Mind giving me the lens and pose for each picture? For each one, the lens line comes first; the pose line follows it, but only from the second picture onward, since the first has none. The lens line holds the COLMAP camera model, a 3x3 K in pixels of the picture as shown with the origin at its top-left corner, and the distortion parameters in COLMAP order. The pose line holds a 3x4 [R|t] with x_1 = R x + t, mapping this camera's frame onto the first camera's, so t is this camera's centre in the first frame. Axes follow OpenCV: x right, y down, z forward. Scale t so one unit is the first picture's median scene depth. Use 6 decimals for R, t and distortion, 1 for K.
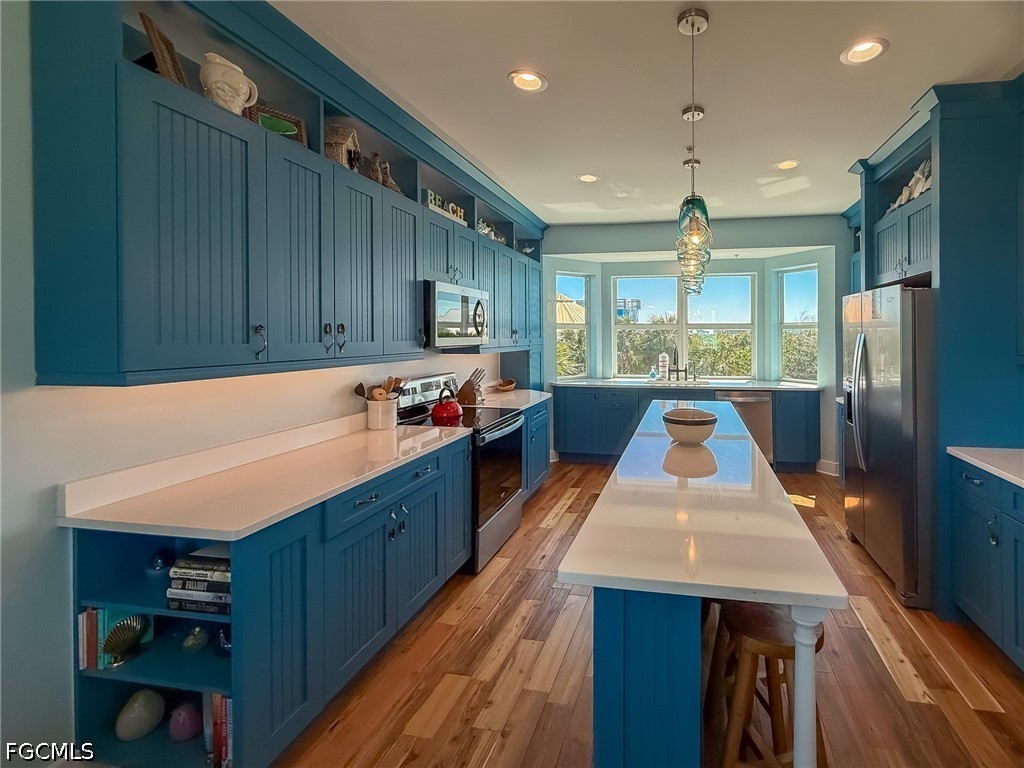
lens RADIAL K [[452.9, 0, 617.7], [0, 452.9, 333.7], [0, 0, 1]] dist [-0.001960, -0.000206]
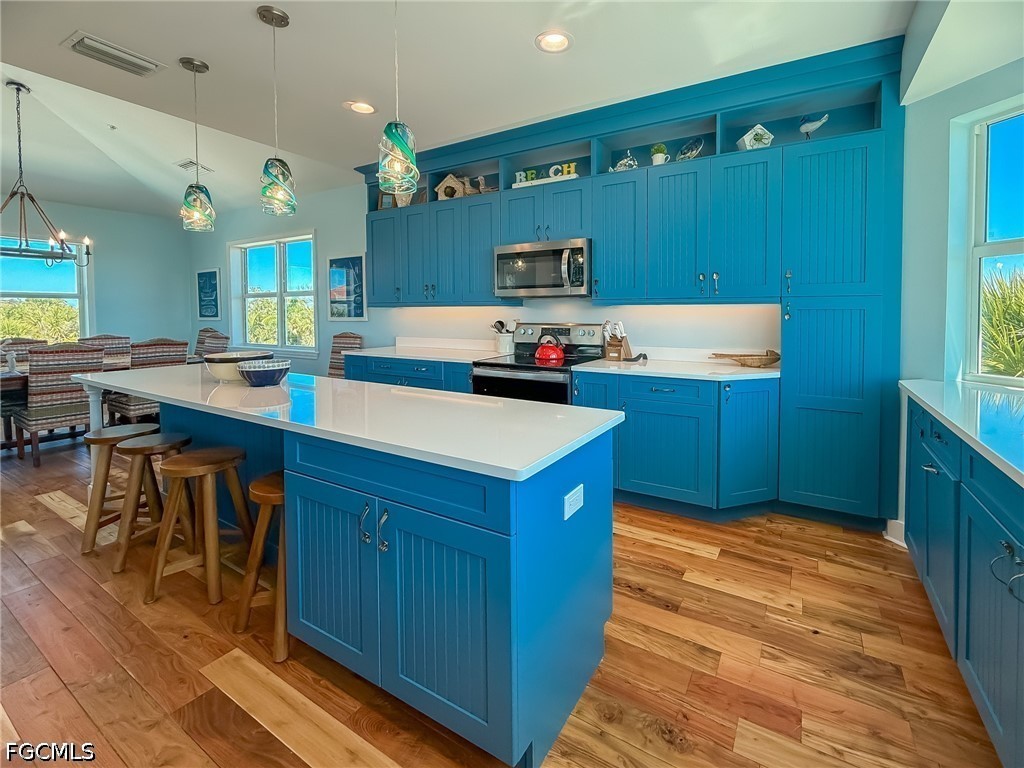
lens RADIAL K [[393.8, 0, 564.5], [0, 393.8, 321.5], [0, 0, 1]] dist [-0.009849, 0.000767]
pose [[-0.280753, 0.031312, -0.959269, 0.536425], [0.011239, 0.999506, 0.029336, 0.058384], [0.959714, -0.002545, -0.280967, 1.253837]]
